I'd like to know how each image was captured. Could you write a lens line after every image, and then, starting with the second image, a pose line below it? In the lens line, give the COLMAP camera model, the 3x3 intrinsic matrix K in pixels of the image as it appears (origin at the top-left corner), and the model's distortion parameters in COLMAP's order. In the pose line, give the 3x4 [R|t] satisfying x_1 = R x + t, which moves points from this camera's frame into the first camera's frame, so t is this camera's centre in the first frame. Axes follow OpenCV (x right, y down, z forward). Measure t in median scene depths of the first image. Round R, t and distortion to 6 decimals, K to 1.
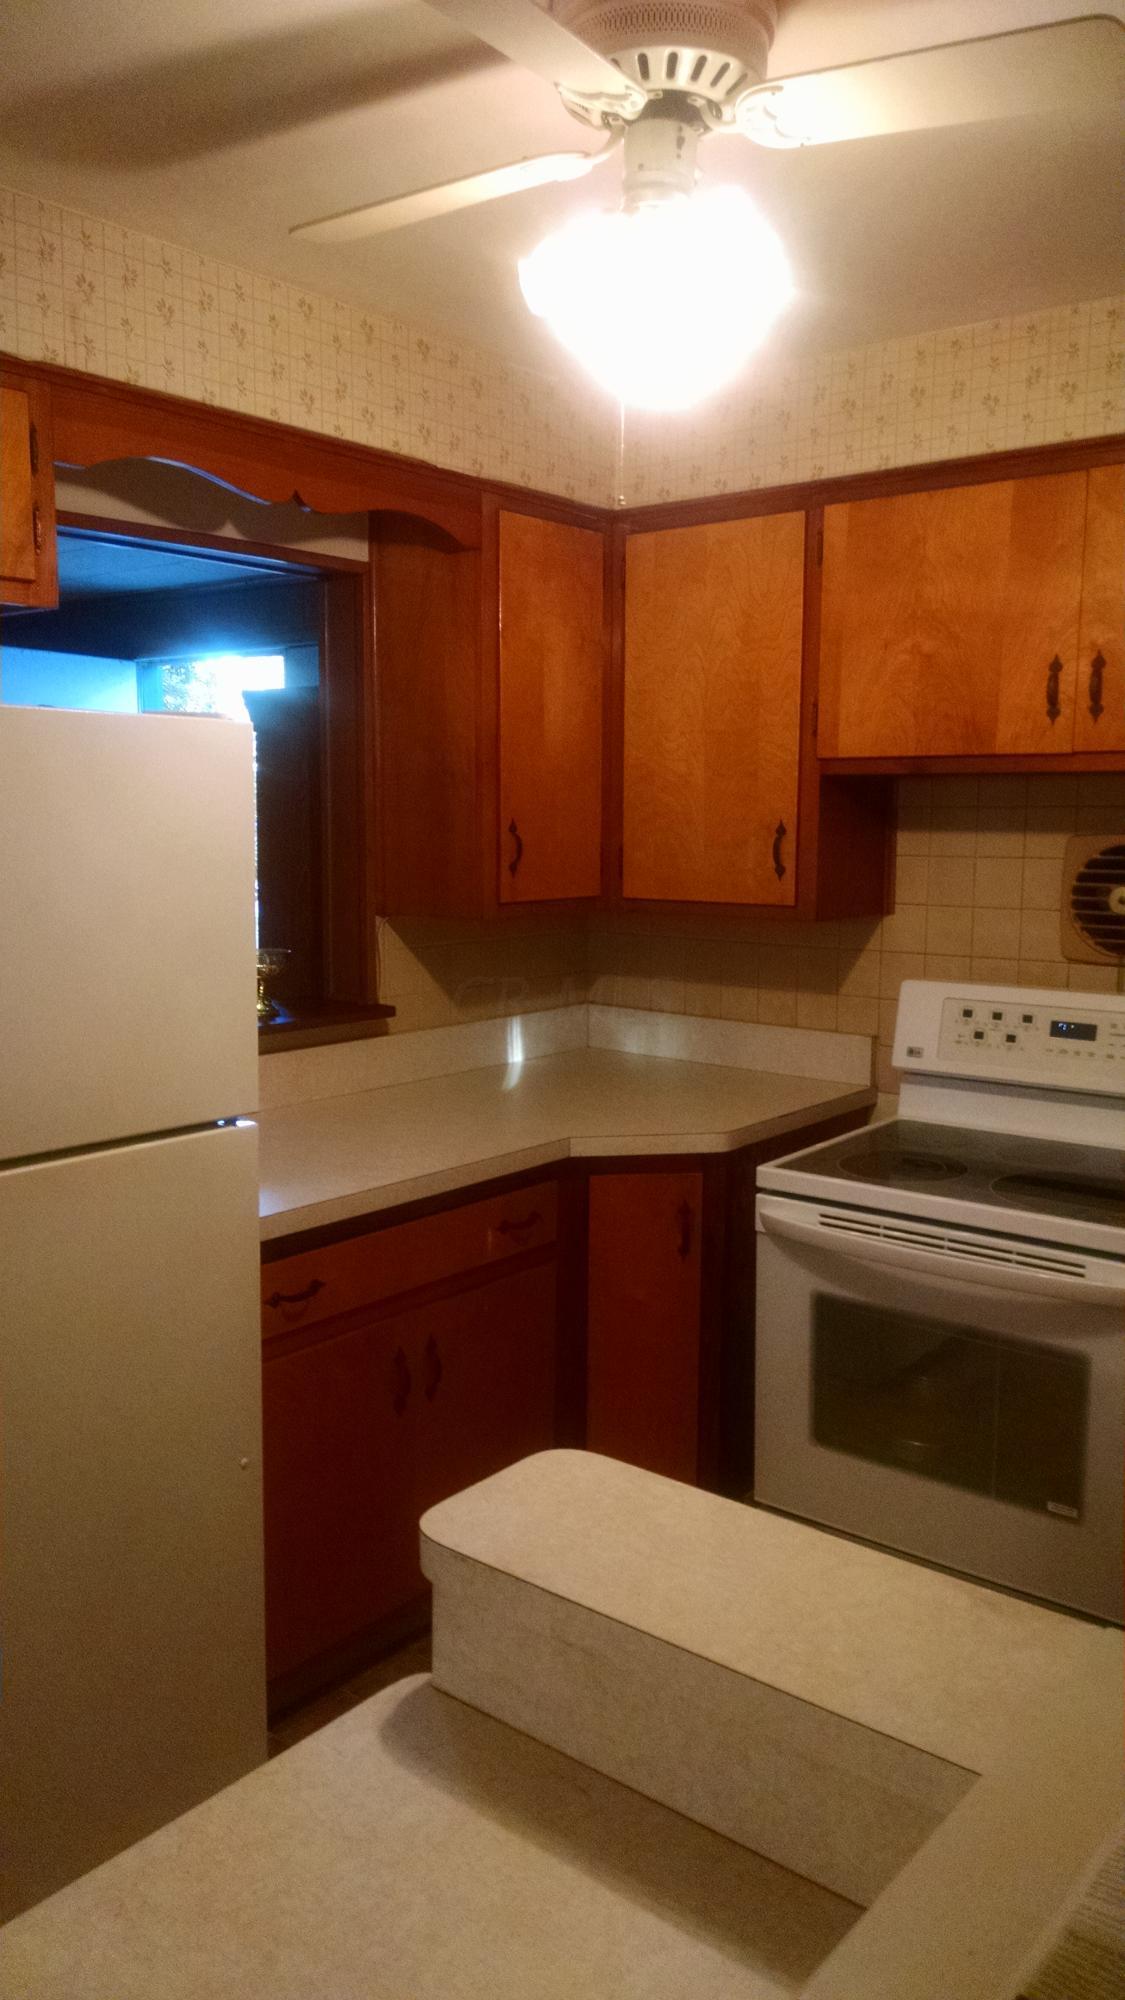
lens RADIAL K [[1464.4, 0, 562.5], [0, 1464.4, 1000.0], [0, 0, 1]] dist [0.039589, -0.083455]
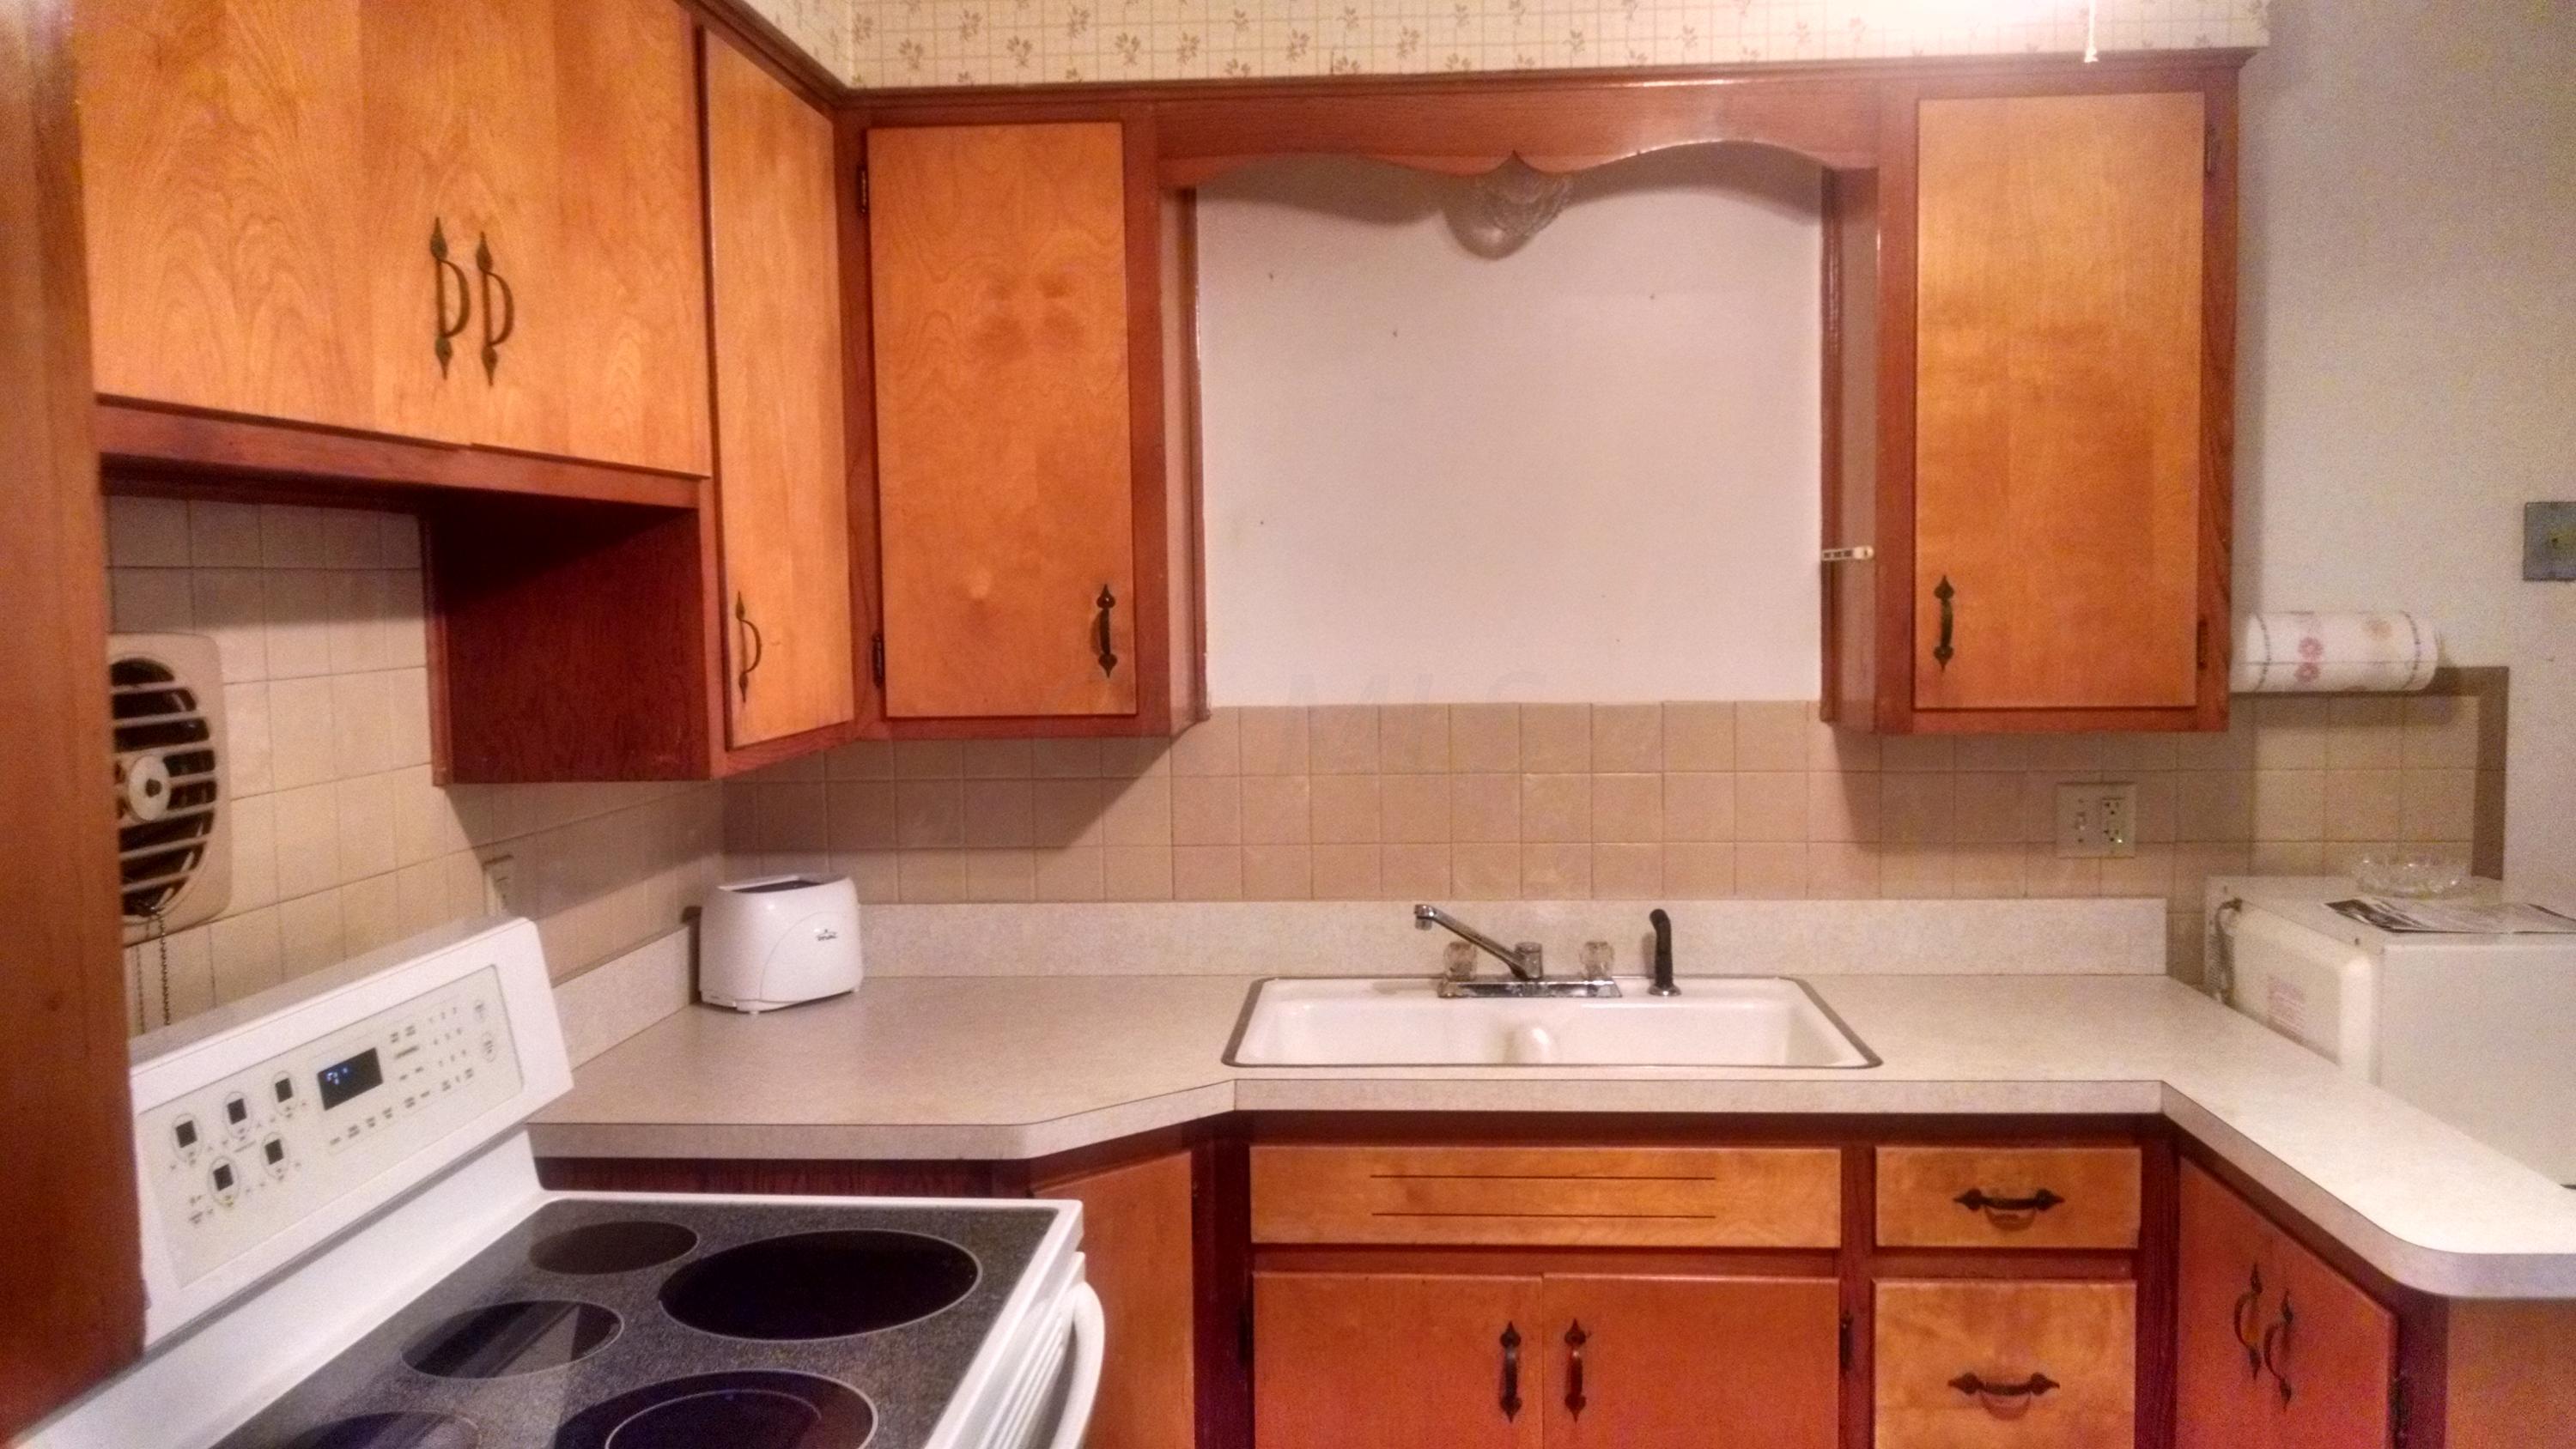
lens RADIAL K [[1885.8, 0, 1288.0], [0, 1885.8, 724.5], [0, 0, 1]] dist [0.039589, -0.083455]
pose [[-0.581021, -0.053830, 0.812106, -0.261864], [0.116830, 0.981960, 0.148675, -0.131507], [-0.805459, 0.181262, -0.564251, 1.059118]]
